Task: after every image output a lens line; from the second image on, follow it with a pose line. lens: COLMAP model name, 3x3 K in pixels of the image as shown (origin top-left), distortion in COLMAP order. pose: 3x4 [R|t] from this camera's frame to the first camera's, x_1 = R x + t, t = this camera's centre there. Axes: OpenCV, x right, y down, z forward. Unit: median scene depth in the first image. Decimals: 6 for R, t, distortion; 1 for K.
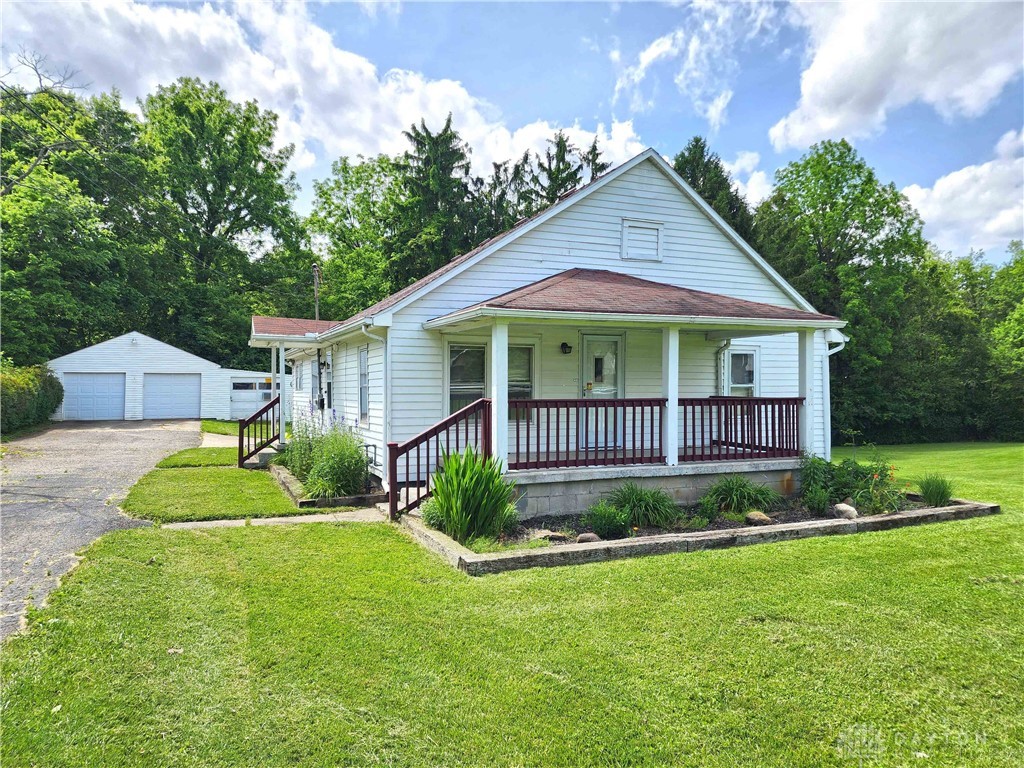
lens RADIAL K [[671.2, 0, 514.2], [0, 671.2, 387.1], [0, 0, 1]] dist [0.028312, -0.012002]
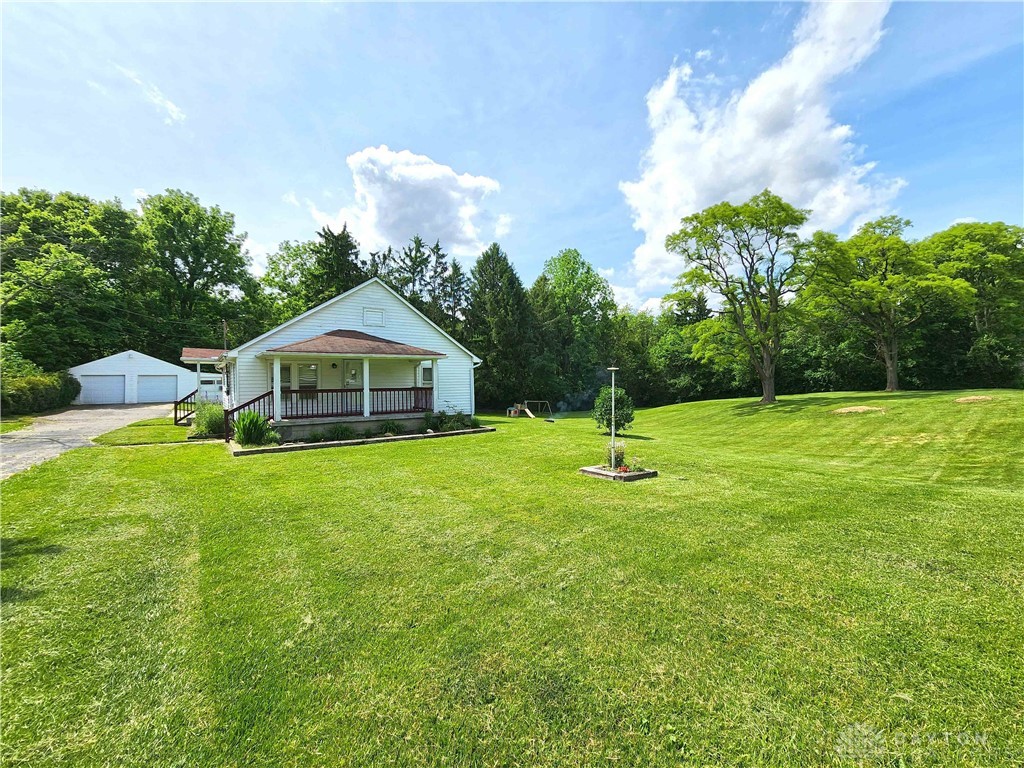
lens RADIAL K [[415.8, 0, 512.7], [0, 415.8, 388.5], [0, 0, 1]] dist [-0.005518, 0.000434]
pose [[0.979917, -0.010585, 0.199125, 0.111318], [0.006527, 0.999758, 0.021024, -0.002591], [-0.199299, -0.019302, 0.979749, -0.133057]]
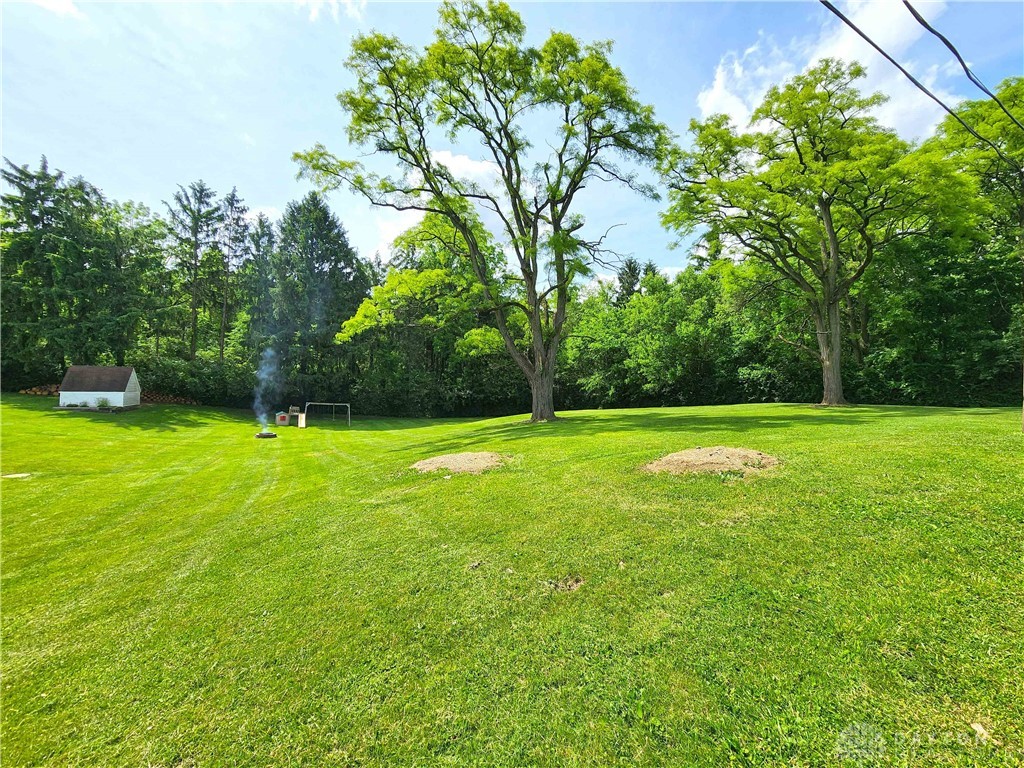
lens RADIAL K [[415.8, 0, 510.6], [0, 415.8, 381.0], [0, 0, 1]] dist [-0.005518, 0.000434]
pose [[0.998099, 0.013997, 0.060022, 0.767656], [-0.014667, 0.999835, 0.010731, -0.001762], [-0.059862, -0.011591, 0.998139, 0.169610]]
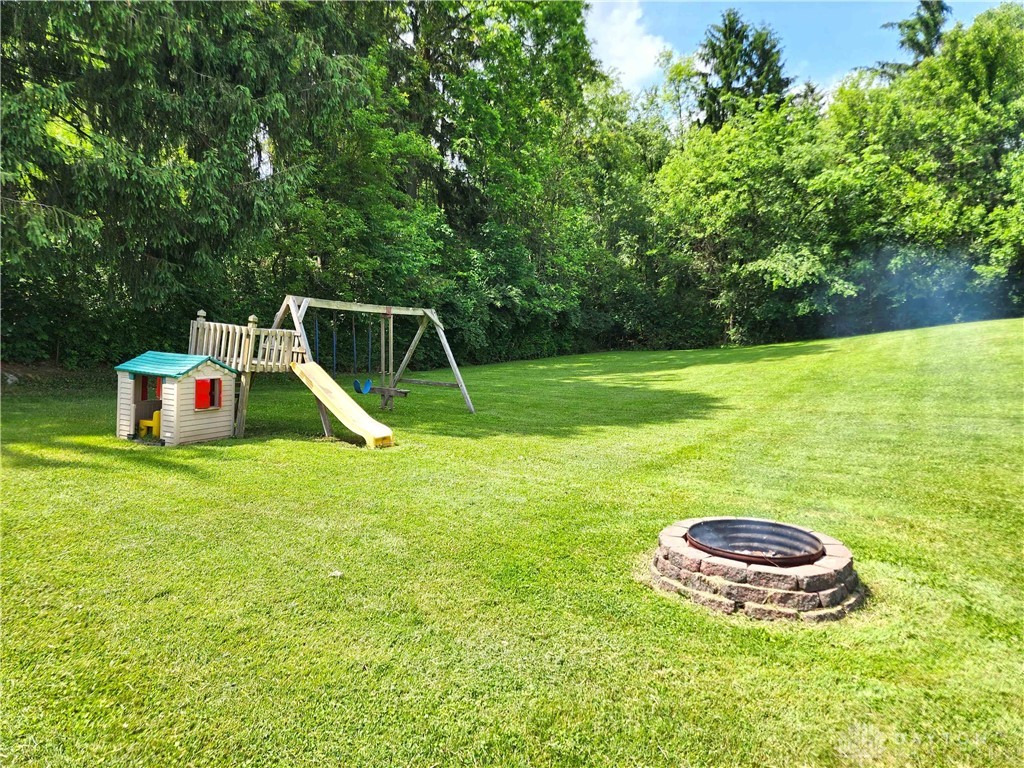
lens RADIAL K [[671.2, 0, 512.5], [0, 671.2, 384.3], [0, 0, 1]] dist [0.028312, -0.012002]
pose [[0.804937, -0.055976, 0.590714, 0.313780], [-0.005796, 0.994751, 0.102160, 0.066468], [-0.593332, -0.085656, 0.800388, 0.830661]]
